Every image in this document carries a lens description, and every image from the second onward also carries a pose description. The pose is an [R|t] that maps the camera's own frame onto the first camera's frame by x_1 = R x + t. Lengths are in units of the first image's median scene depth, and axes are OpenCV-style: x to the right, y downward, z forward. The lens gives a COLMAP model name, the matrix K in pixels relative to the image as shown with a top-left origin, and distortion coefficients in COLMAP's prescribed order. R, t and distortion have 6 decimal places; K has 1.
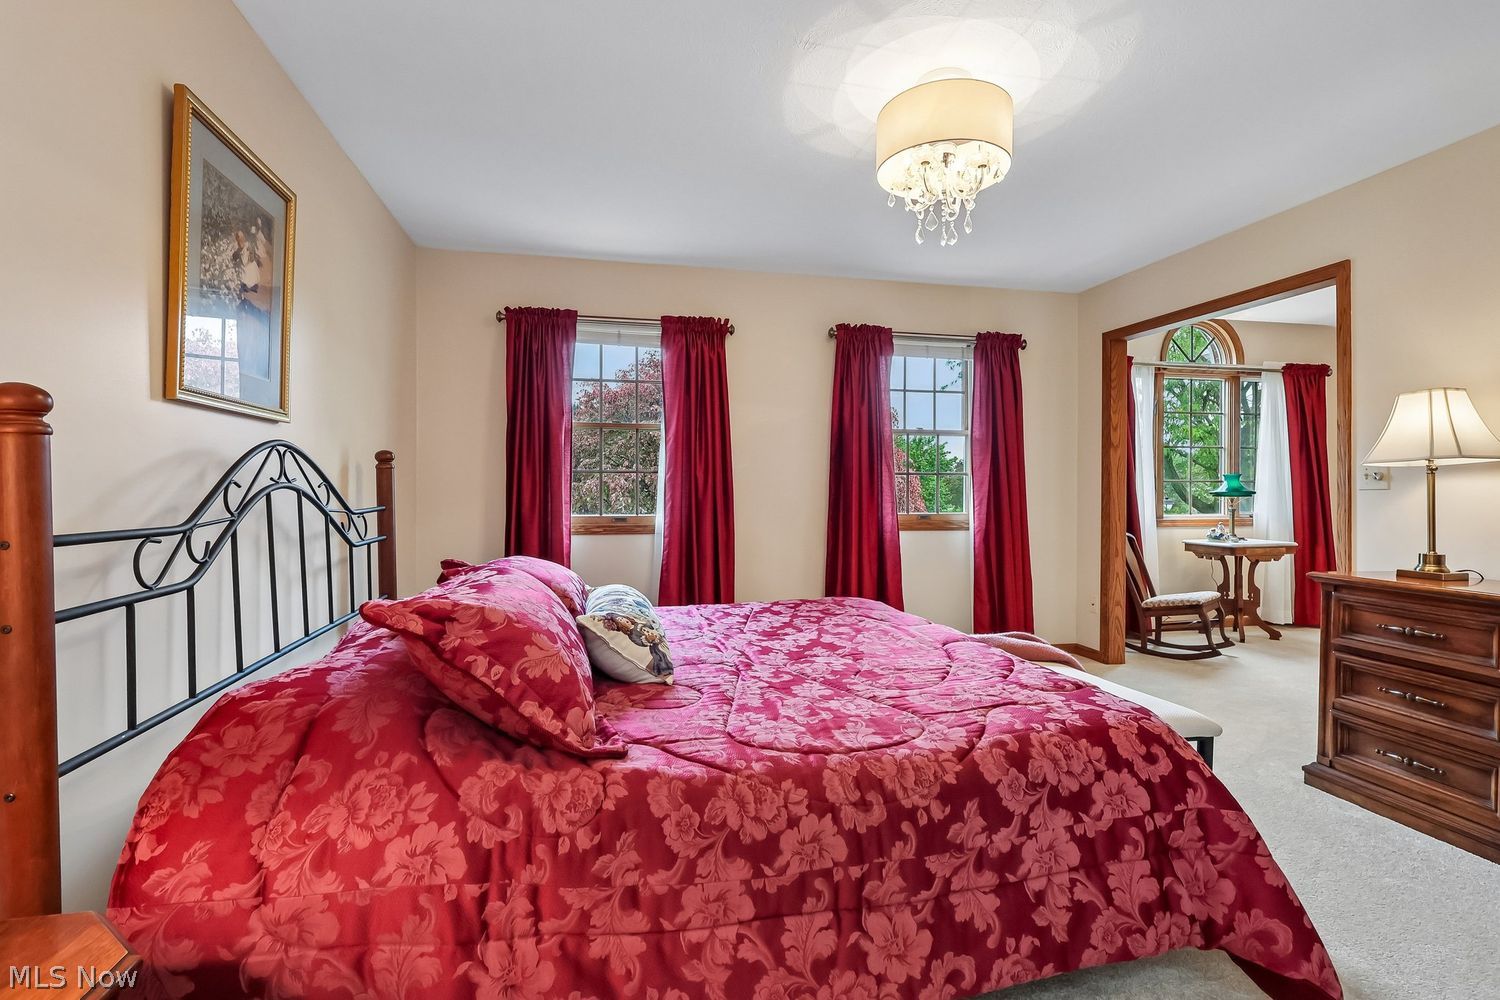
lens RADIAL K [[696.3, 0, 748.1], [0, 696.3, 493.1], [0, 0, 1]] dist [-0.002881, 0.001890]
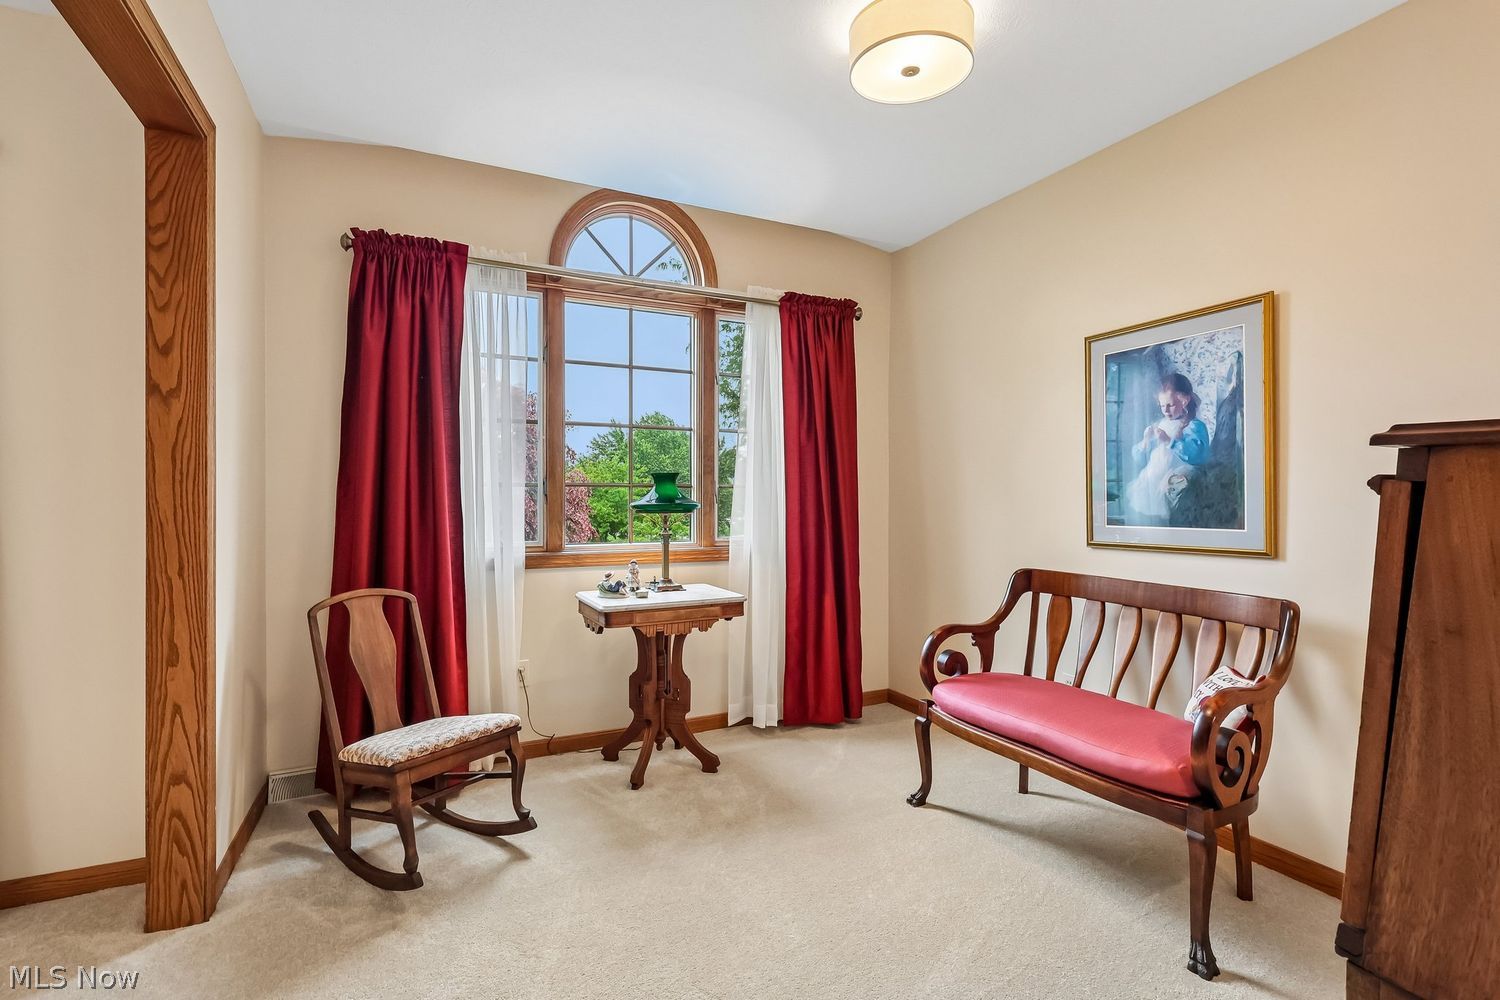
lens RADIAL K [[696.3, 0, 754.2], [0, 696.3, 502.9], [0, 0, 1]] dist [-0.002881, 0.001890]
pose [[0.970793, 0.008110, 0.239780, 0.817621], [-0.009514, 0.999944, 0.004700, -0.007779], [-0.239728, -0.006844, 0.970816, 0.565842]]
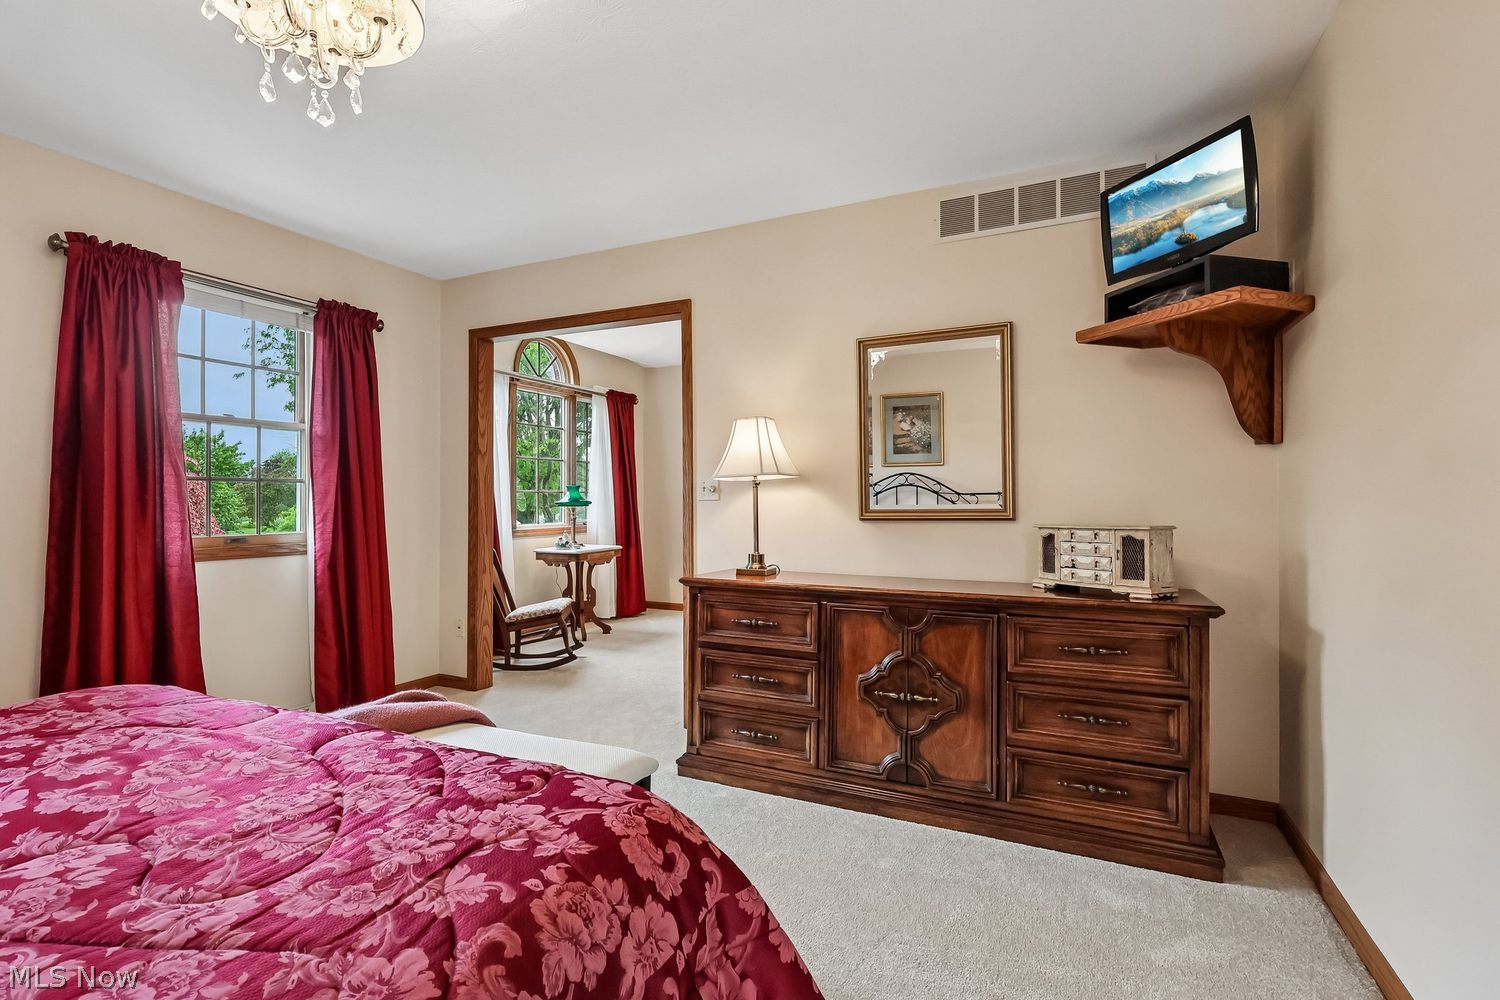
lens RADIAL K [[696.3, 0, 747.1], [0, 696.3, 494.9], [0, 0, 1]] dist [-0.002881, 0.001890]
pose [[0.614548, 0.001365, 0.788878, 0.013207], [0.007012, 0.999950, -0.007193, -0.003518], [-0.788848, 0.009952, 0.614508, 0.161300]]
